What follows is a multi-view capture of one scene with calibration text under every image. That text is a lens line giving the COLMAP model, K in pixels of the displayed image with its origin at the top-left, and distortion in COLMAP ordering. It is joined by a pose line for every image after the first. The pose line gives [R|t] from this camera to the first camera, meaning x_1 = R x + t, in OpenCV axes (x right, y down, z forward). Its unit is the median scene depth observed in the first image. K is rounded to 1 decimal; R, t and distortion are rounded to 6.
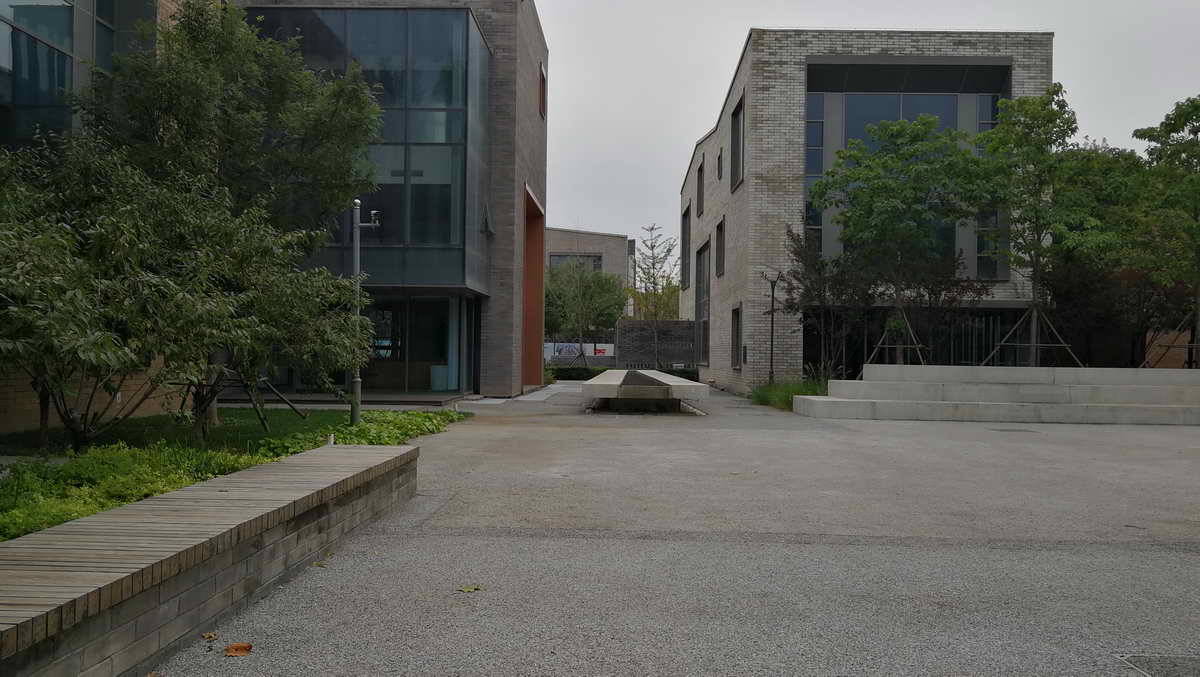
lens RADIAL K [[976.0, 0, 600.0], [0, 976.0, 338.5], [0, 0, 1]] dist [0.034495, -0.072960]
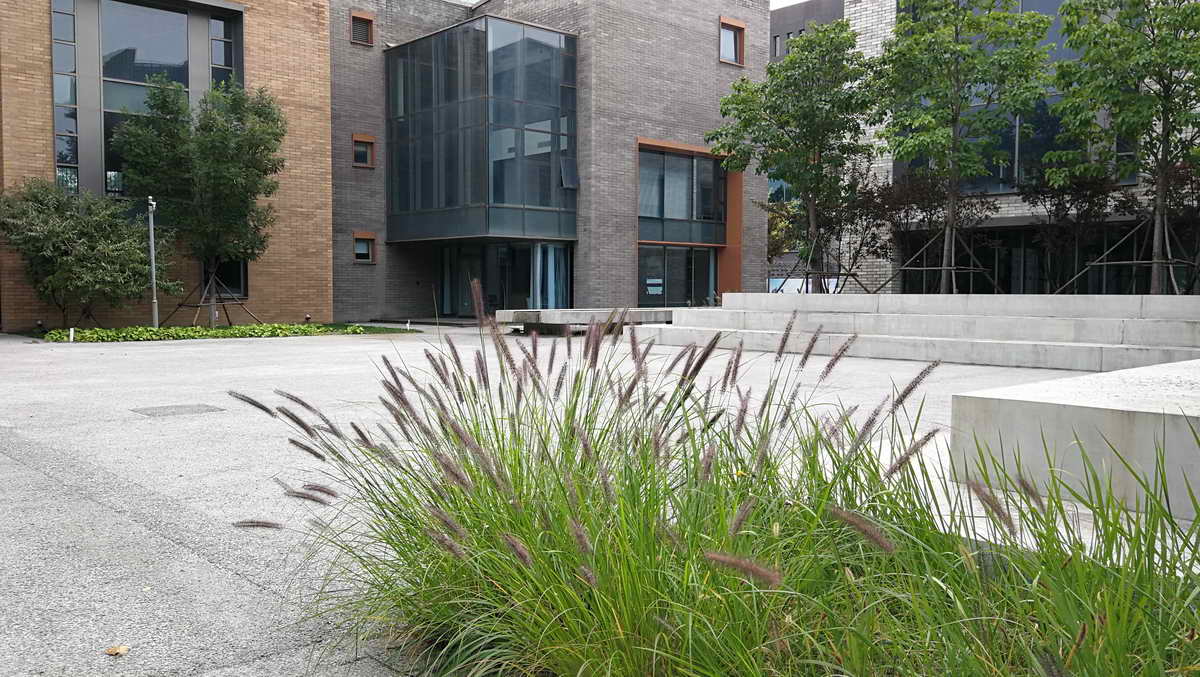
lens RADIAL K [[976.0, 0, 600.0], [0, 976.0, 338.5], [0, 0, 1]] dist [0.034495, -0.072960]
pose [[0.704716, 0.024859, -0.709053, 0.836824], [0.015463, 0.998610, 0.050379, 0.019296], [0.709320, -0.046467, 0.703353, 0.181598]]
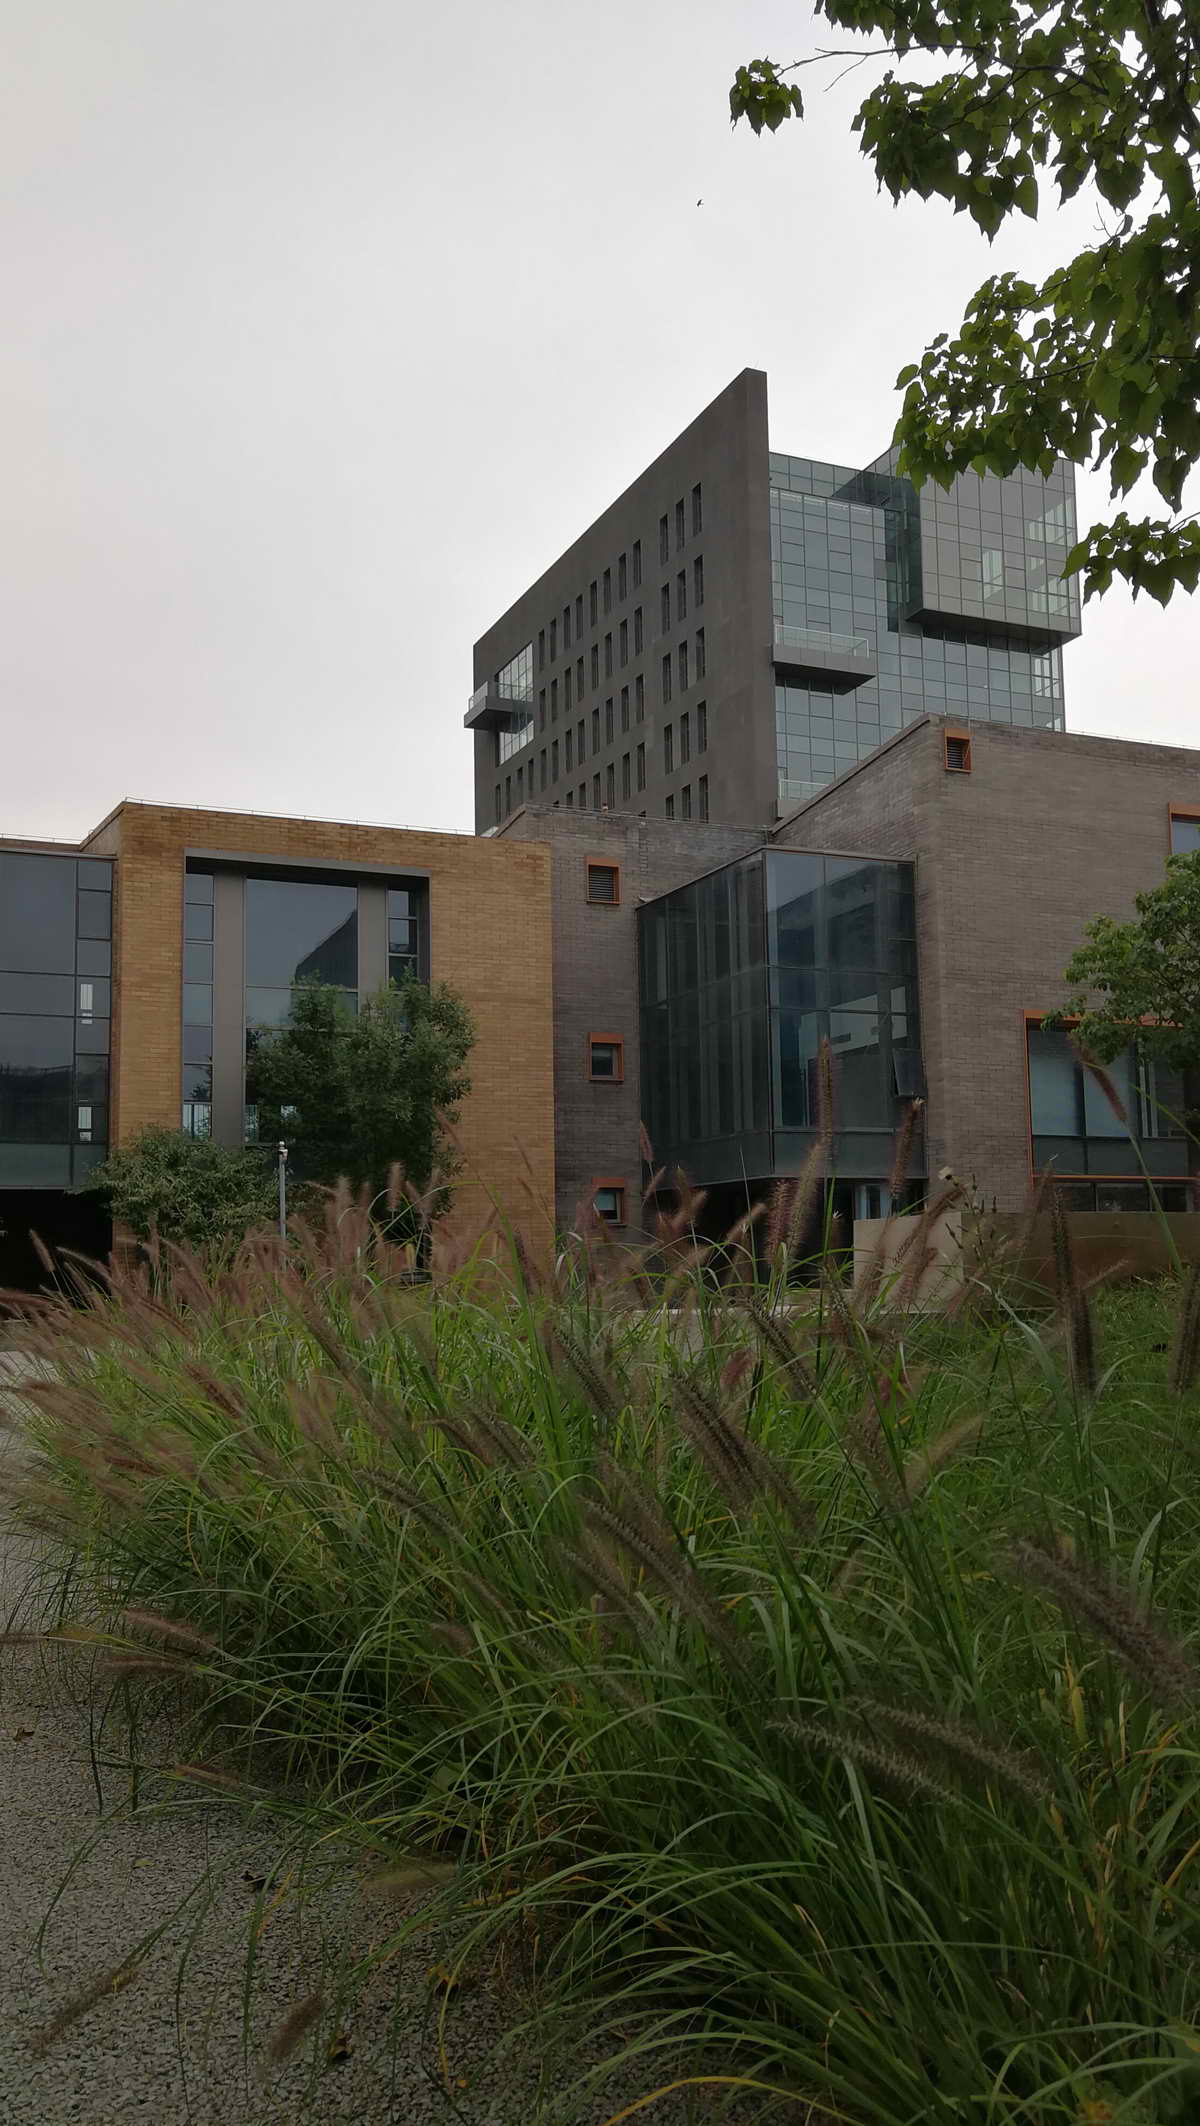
lens RADIAL K [[1729.2, 0, 600.0], [0, 1729.2, 1063.0], [0, 0, 1]] dist [0.034495, -0.072960]
pose [[0.441605, -0.129843, -0.887765, 1.060109], [0.034616, 0.991202, -0.127752, 0.032949], [0.896542, 0.025685, 0.442214, 0.202727]]
